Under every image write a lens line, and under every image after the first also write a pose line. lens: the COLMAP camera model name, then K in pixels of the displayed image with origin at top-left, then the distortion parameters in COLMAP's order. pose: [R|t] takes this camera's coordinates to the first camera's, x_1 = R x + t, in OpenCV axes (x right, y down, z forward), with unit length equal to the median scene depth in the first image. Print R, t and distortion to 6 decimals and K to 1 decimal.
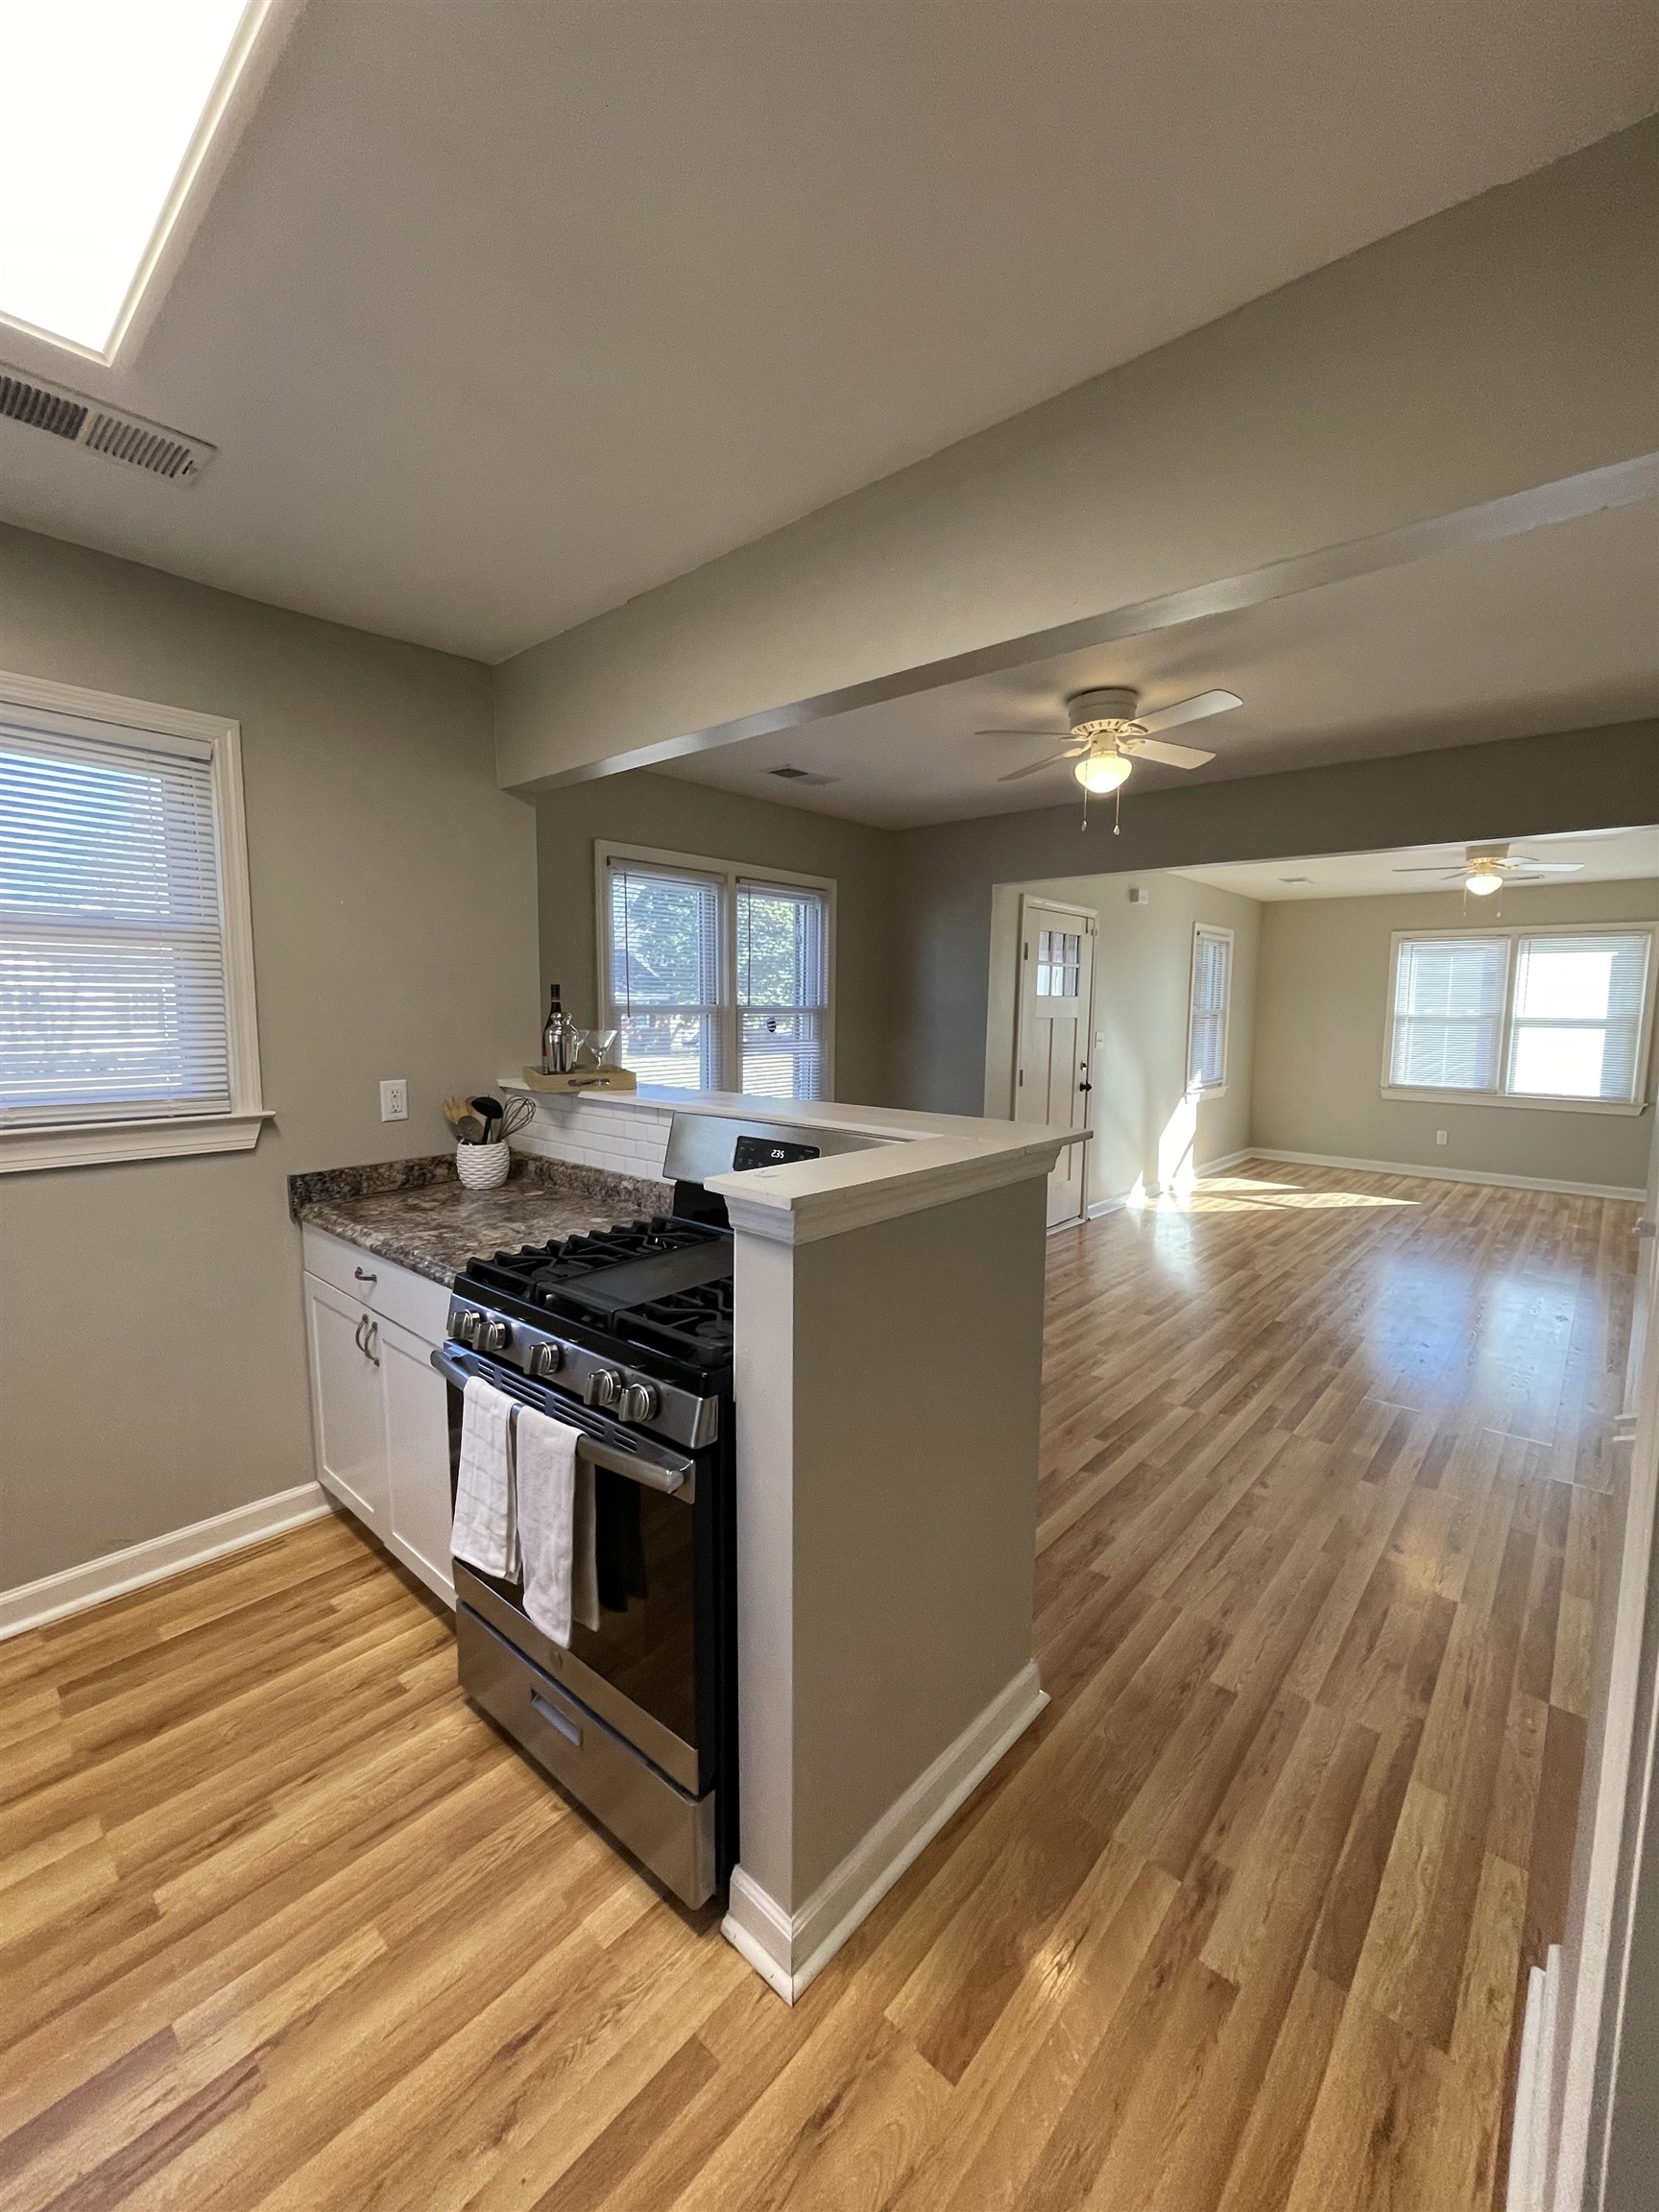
lens RADIAL K [[896.3, 0, 840.1], [0, 896.3, 1101.2], [0, 0, 1]] dist [-0.000738, 0.000111]
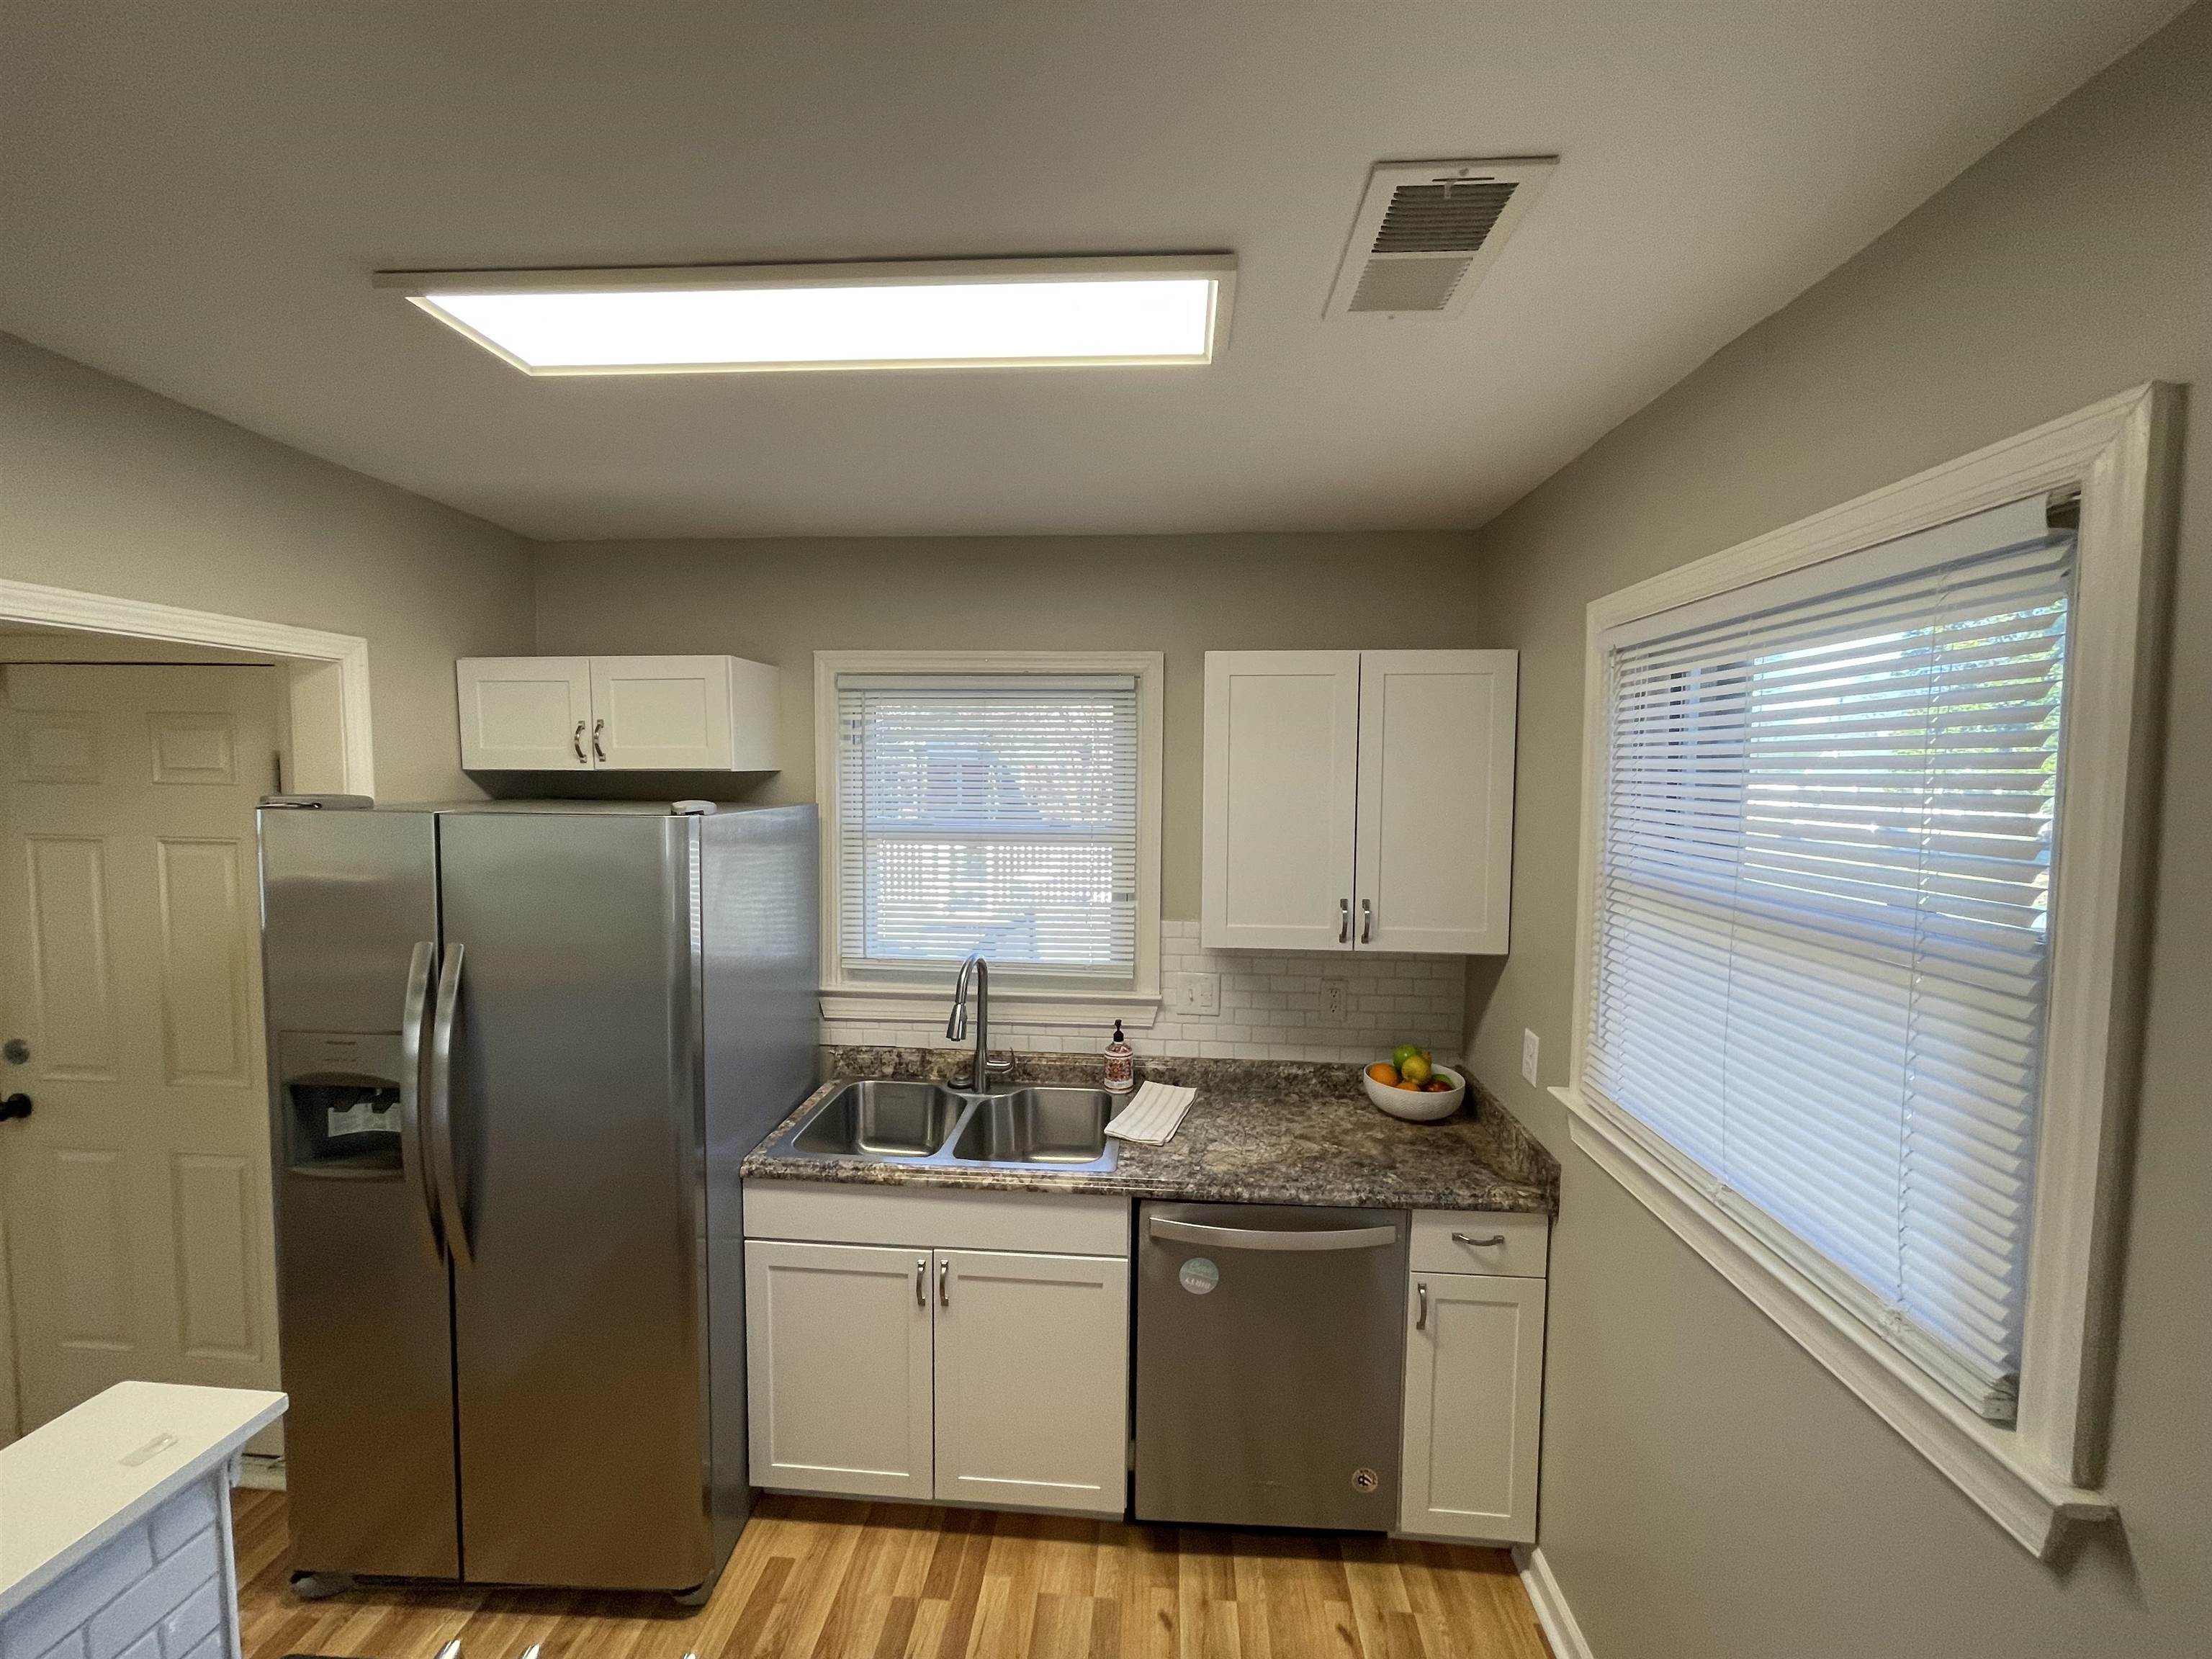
lens RADIAL K [[894.6, 0, 1099.7], [0, 894.6, 825.9], [0, 0, 1]] dist [-0.003460, 0.000213]
pose [[-0.801264, 0.018673, -0.598019, -0.109939], [-0.081754, 0.986721, 0.140350, -0.205593], [0.592699, 0.161348, -0.789097, 0.792817]]
